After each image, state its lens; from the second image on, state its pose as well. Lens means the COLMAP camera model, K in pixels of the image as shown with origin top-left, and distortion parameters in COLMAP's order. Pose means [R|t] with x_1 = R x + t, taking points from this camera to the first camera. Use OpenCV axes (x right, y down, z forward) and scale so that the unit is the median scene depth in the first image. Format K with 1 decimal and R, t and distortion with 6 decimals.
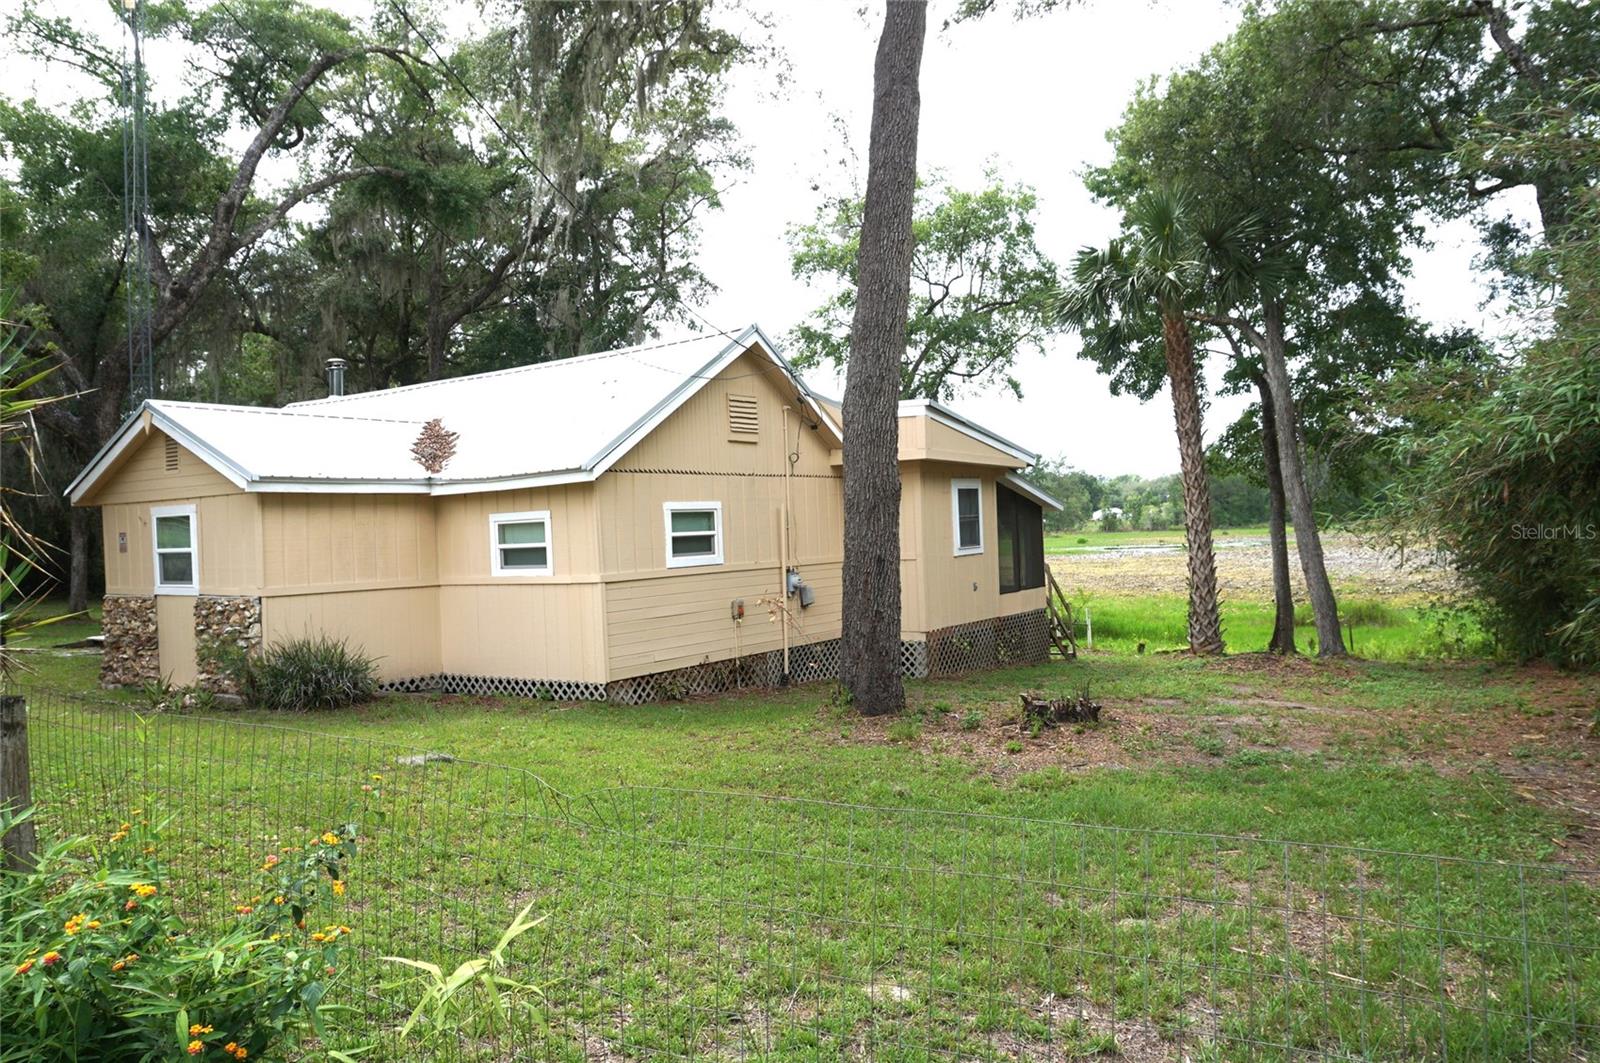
lens RADIAL K [[1064.2, 0, 794.2], [0, 1064.2, 525.7], [0, 0, 1]] dist [-0.049296, 0.034107]
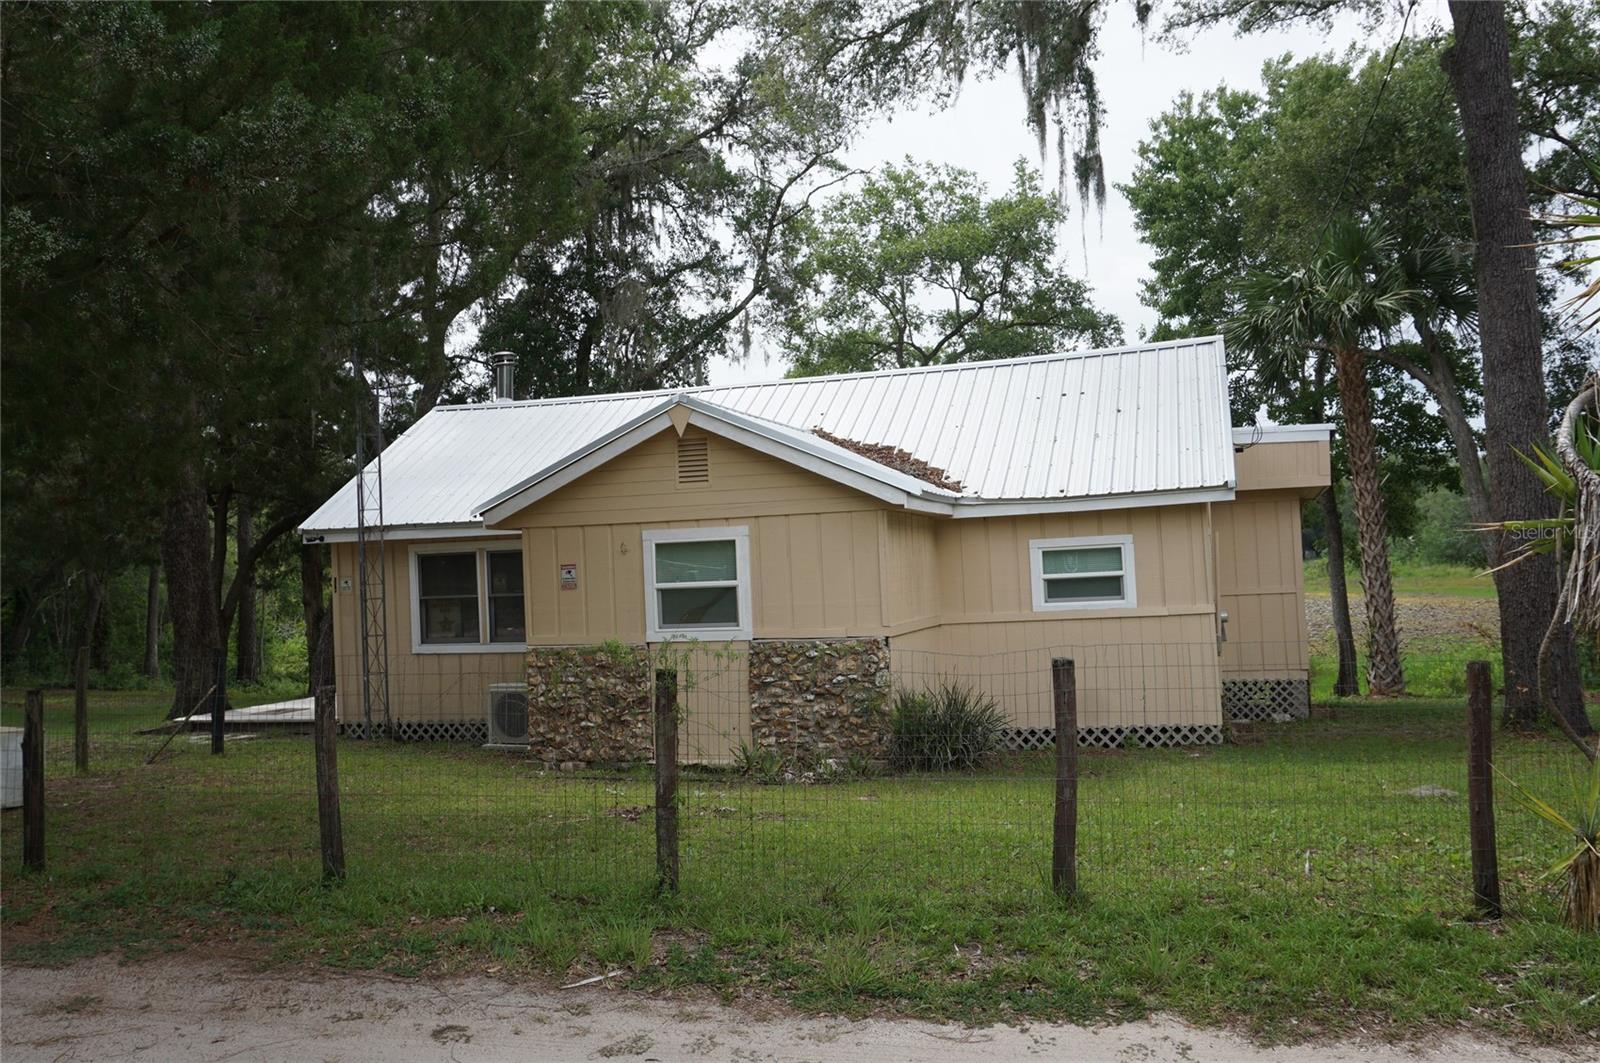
lens RADIAL K [[1293.6, 0, 800.0], [0, 1293.6, 531.5], [0, 0, 1]] dist [-0.014524, 0.040341]
pose [[0.954365, 0.003349, 0.298623, -0.790360], [0.009004, 0.999160, -0.039981, 0.023211], [-0.298506, 0.040845, 0.953533, 0.045138]]
